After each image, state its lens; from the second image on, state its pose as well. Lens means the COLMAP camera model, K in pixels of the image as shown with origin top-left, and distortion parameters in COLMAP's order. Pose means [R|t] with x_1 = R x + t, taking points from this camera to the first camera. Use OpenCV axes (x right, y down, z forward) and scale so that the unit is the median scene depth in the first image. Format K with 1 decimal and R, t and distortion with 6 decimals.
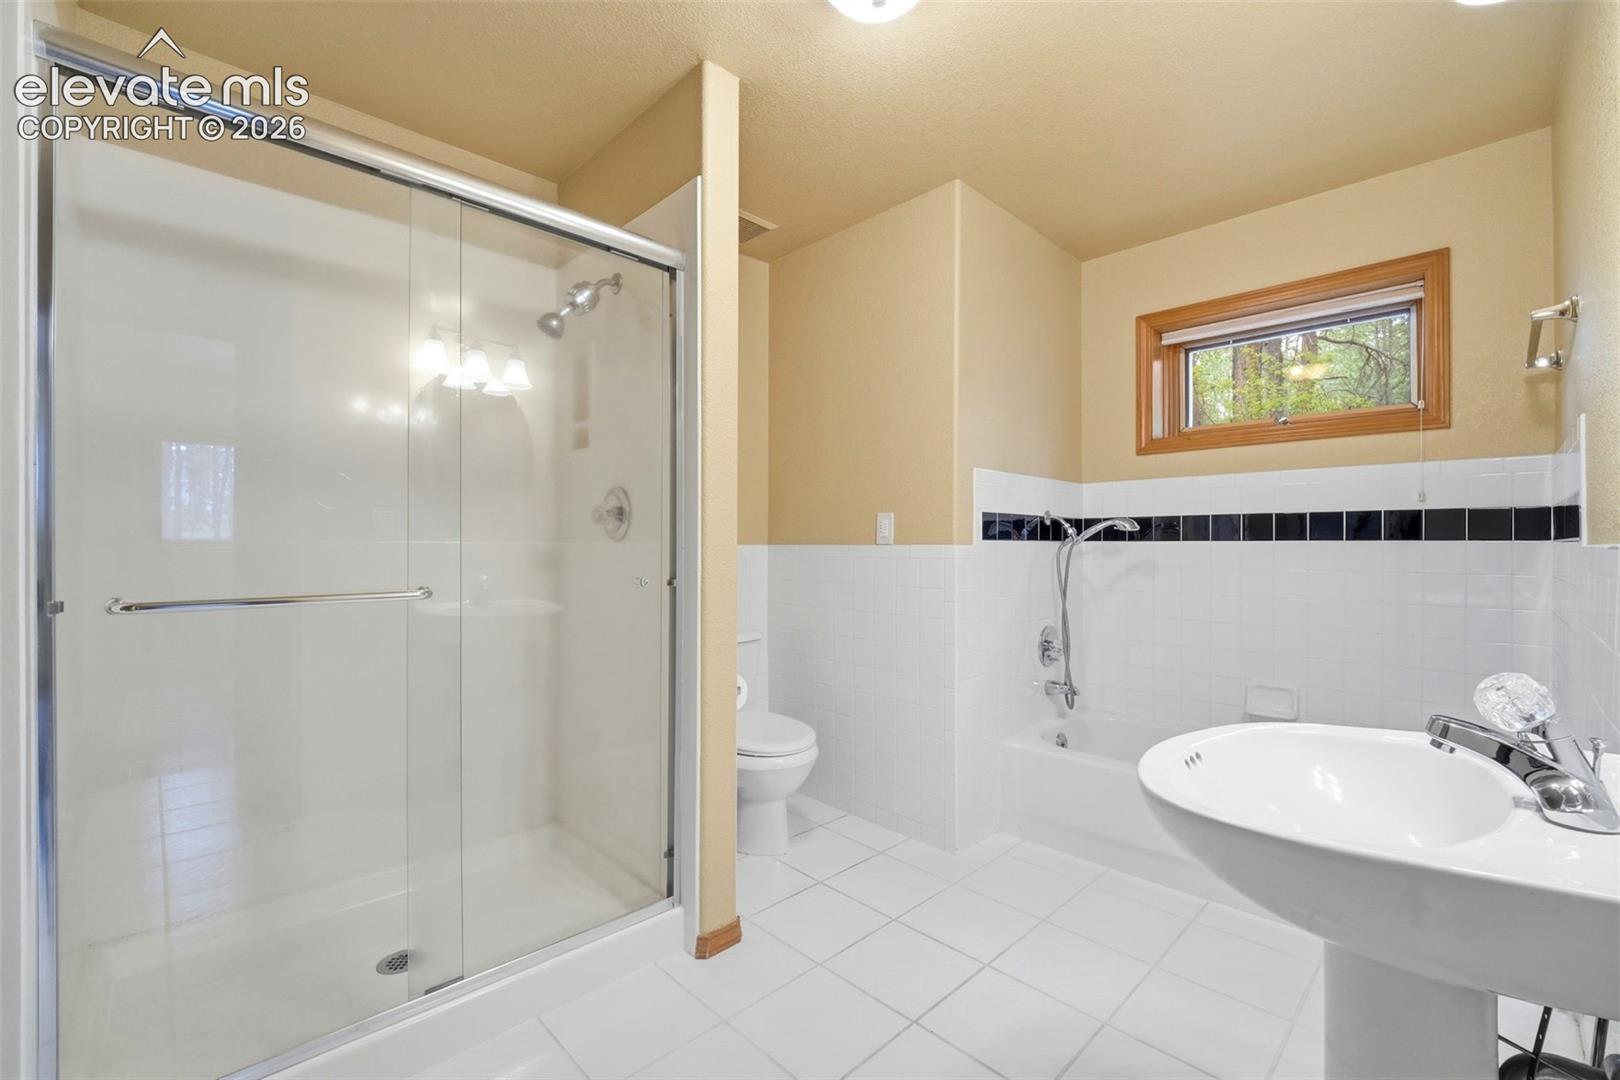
lens RADIAL K [[678.1, 0, 814.0], [0, 678.1, 546.1], [0, 0, 1]] dist [0.010016, -0.012965]
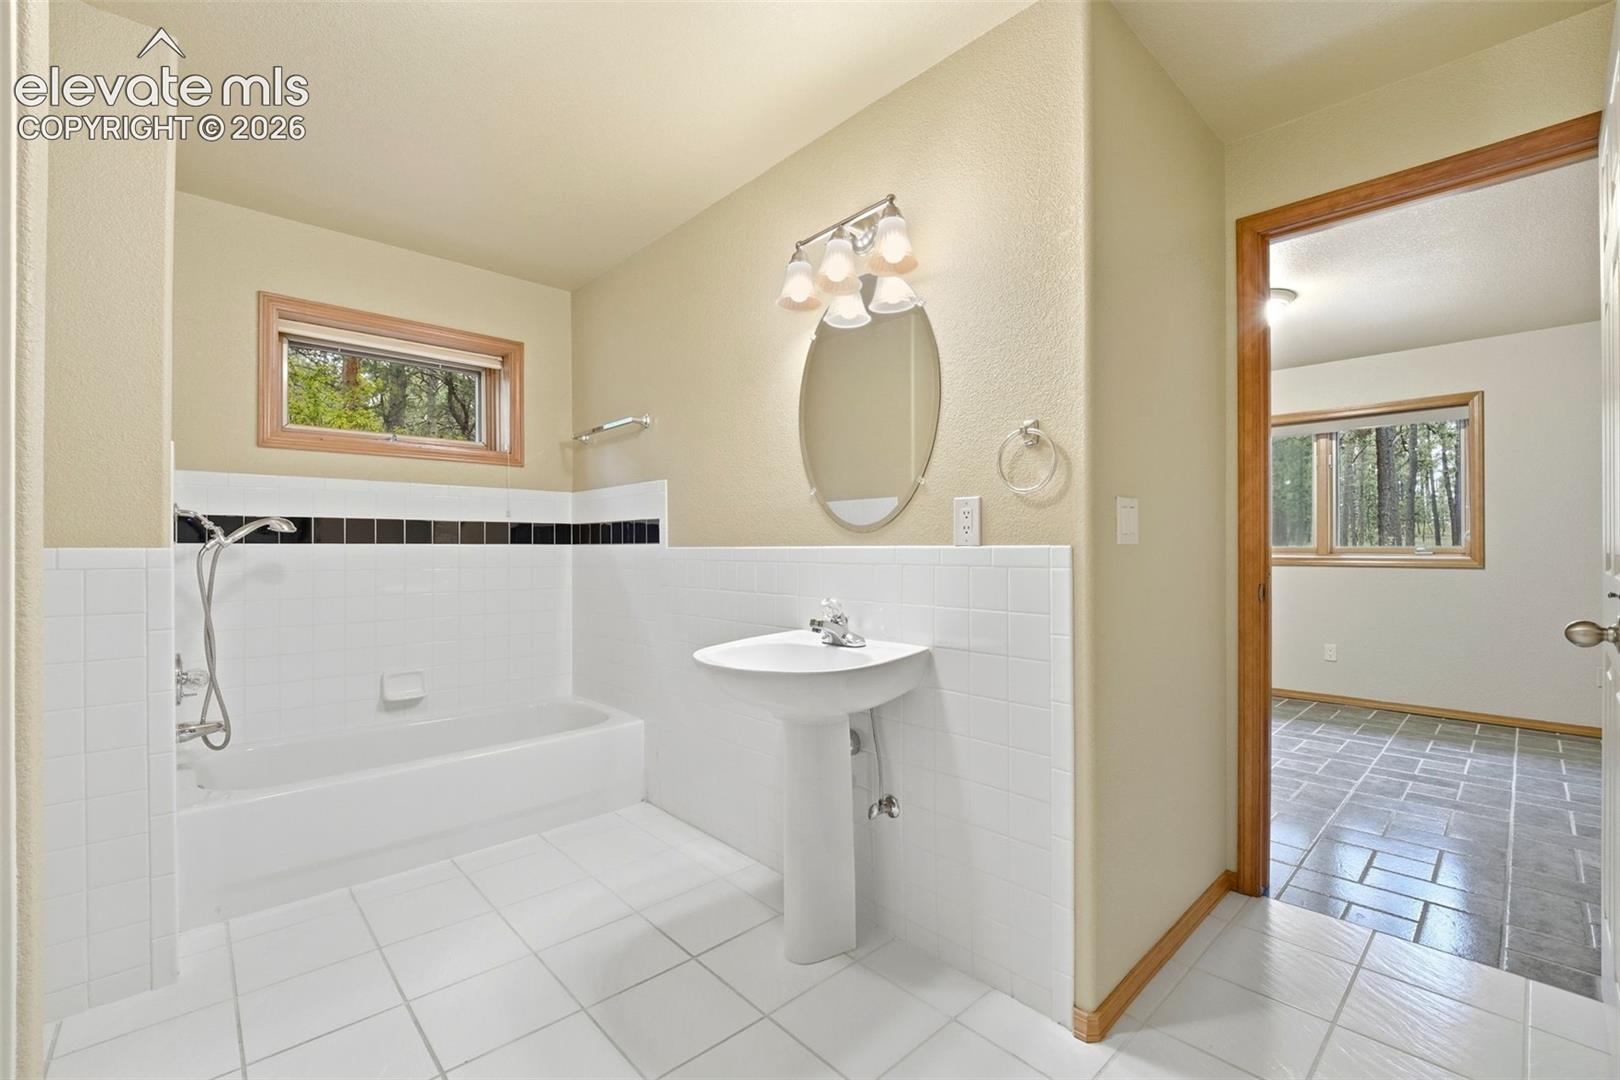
lens RADIAL K [[678.1, 0, 814.0], [0, 678.1, 546.1], [0, 0, 1]] dist [0.010016, -0.012965]
pose [[0.024836, 0.000371, 0.999691, -0.423070], [0.004638, 0.999989, -0.000486, 0.000099], [-0.999681, 0.004648, 0.024834, 0.272442]]
